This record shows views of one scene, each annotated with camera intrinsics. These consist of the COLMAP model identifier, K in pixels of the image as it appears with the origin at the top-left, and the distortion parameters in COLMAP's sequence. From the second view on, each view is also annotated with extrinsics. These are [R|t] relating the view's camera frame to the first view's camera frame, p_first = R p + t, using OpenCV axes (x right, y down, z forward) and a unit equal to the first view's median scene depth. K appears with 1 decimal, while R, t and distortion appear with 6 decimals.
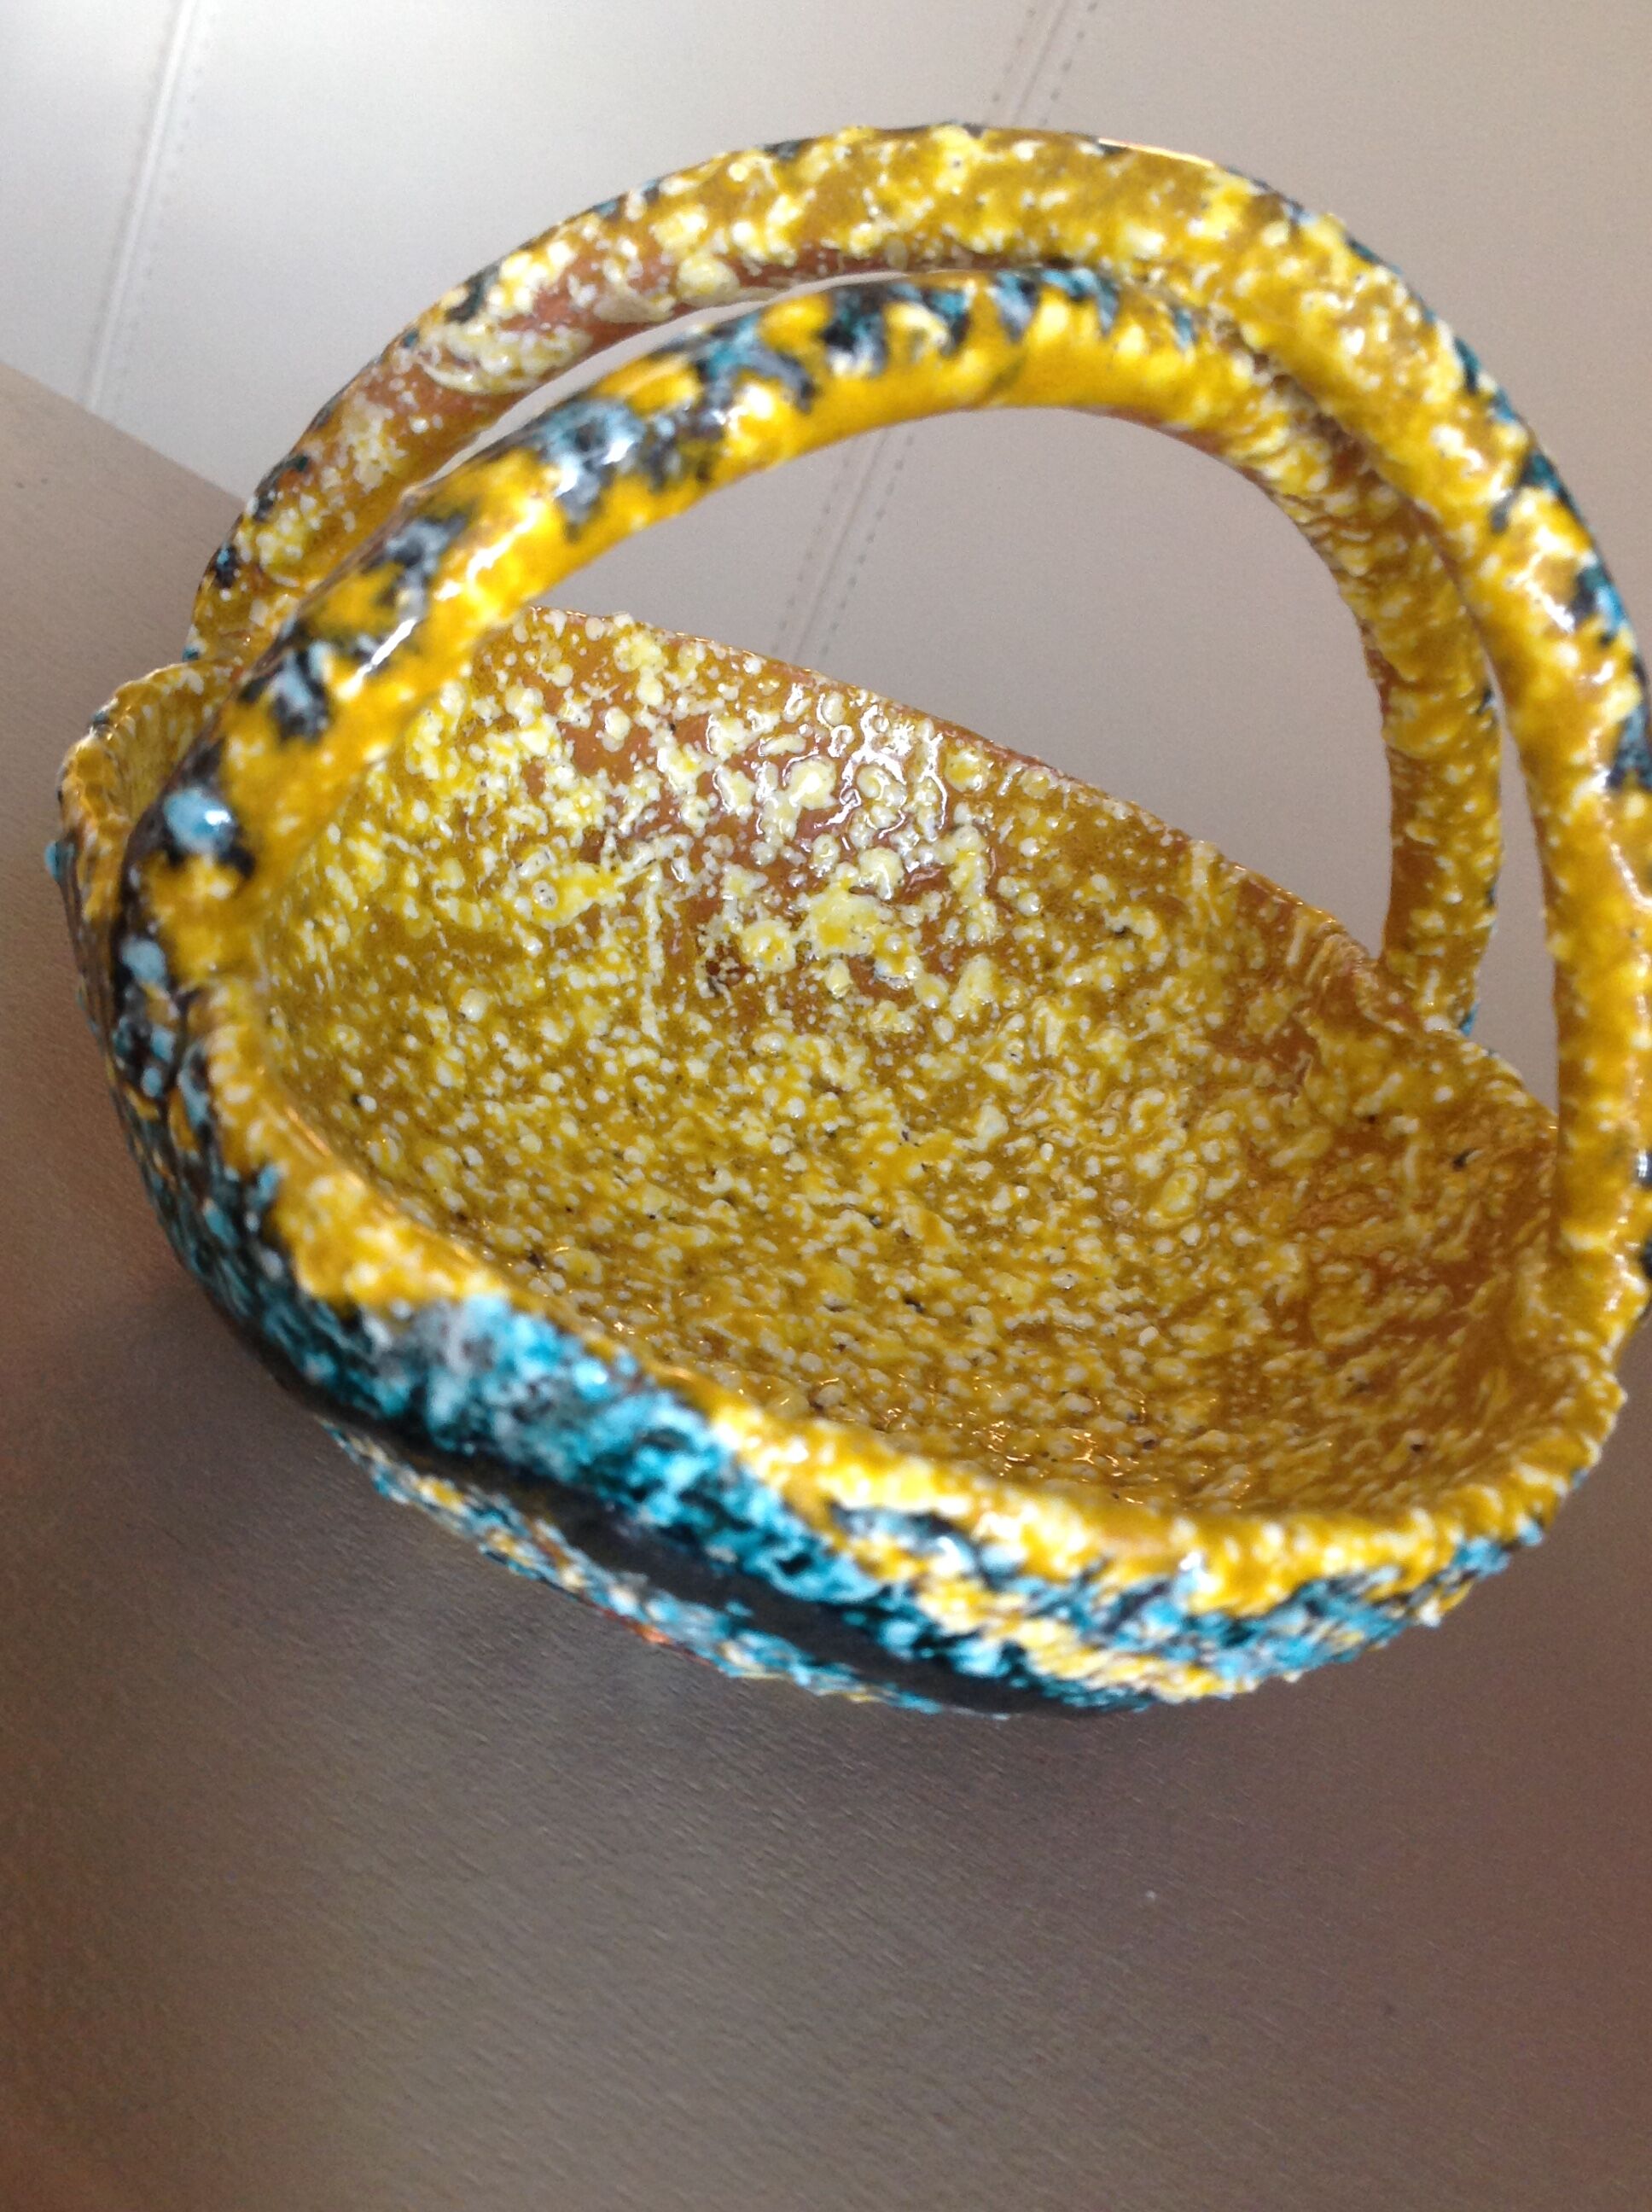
lens RADIAL K [[2344.3, 0, 826.0], [0, 2344.3, 1106.0], [0, 0, 1]] dist [0.004120, 0.005500]
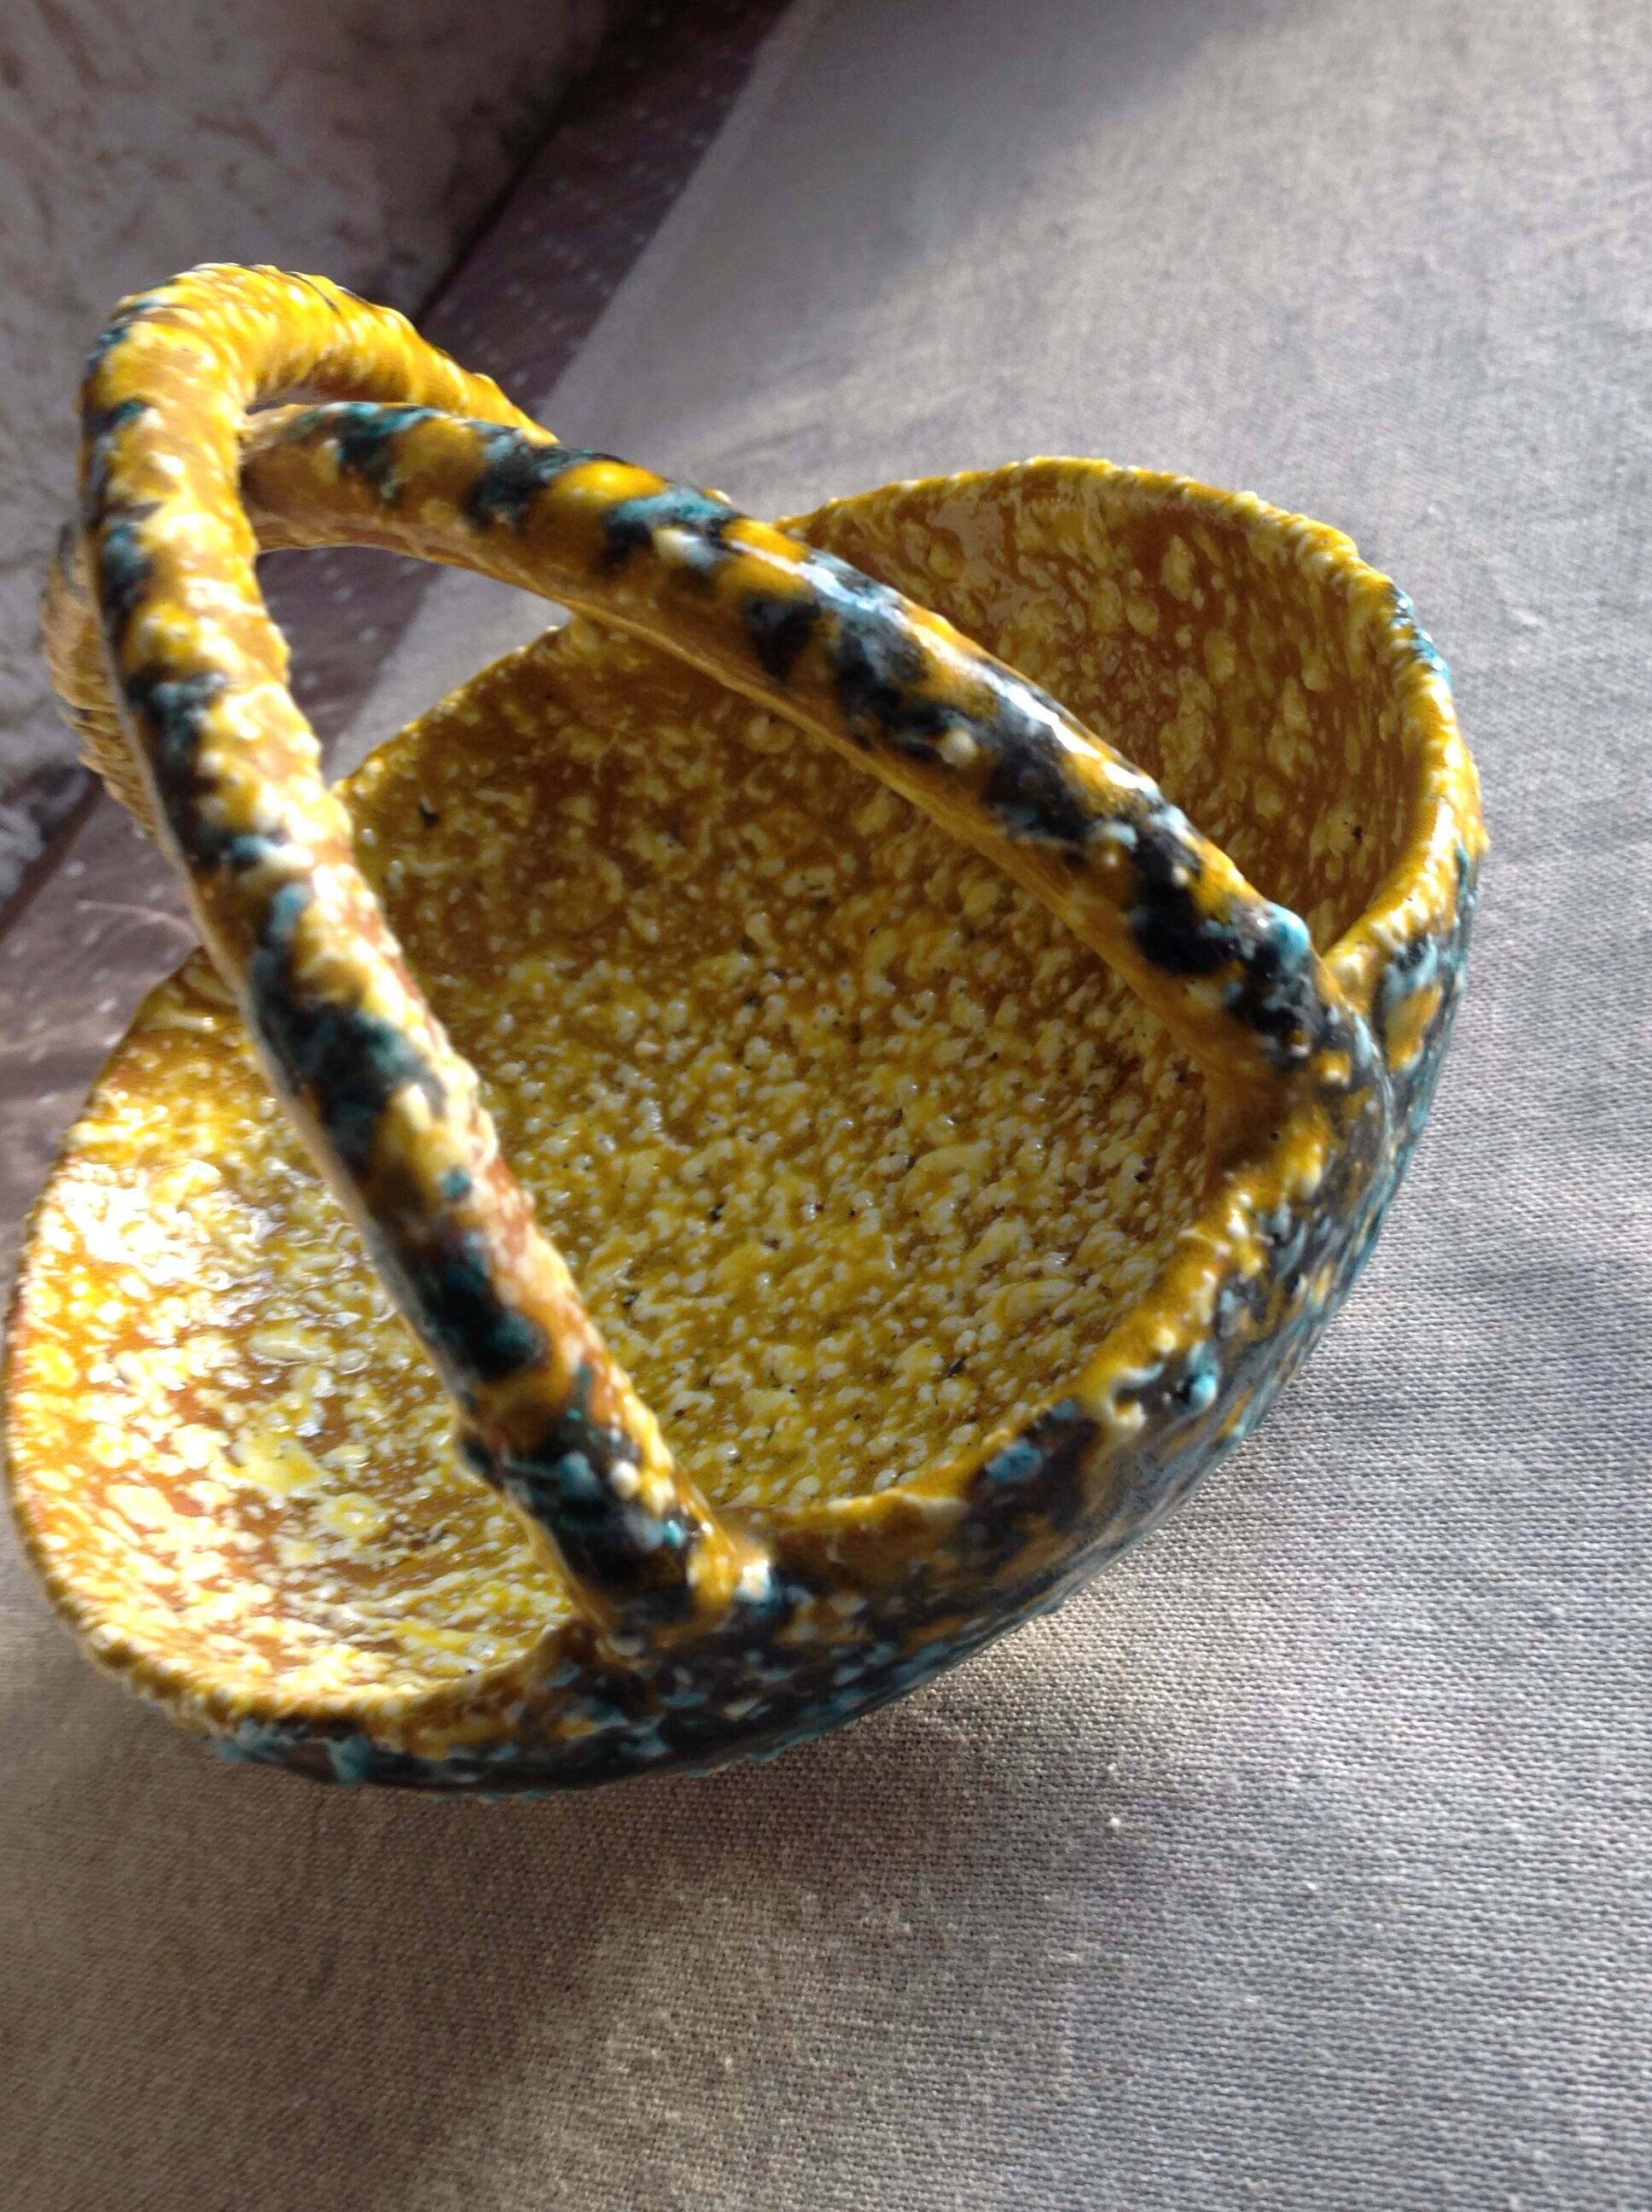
lens RADIAL K [[2344.3, 0, 826.0], [0, 2344.3, 1106.0], [0, 0, 1]] dist [0.004120, 0.005500]
pose [[-0.484910, -0.714185, 0.504780, -0.460212], [0.672564, 0.064417, 0.737230, -0.629641], [-0.559035, 0.696987, 0.449099, 0.451927]]
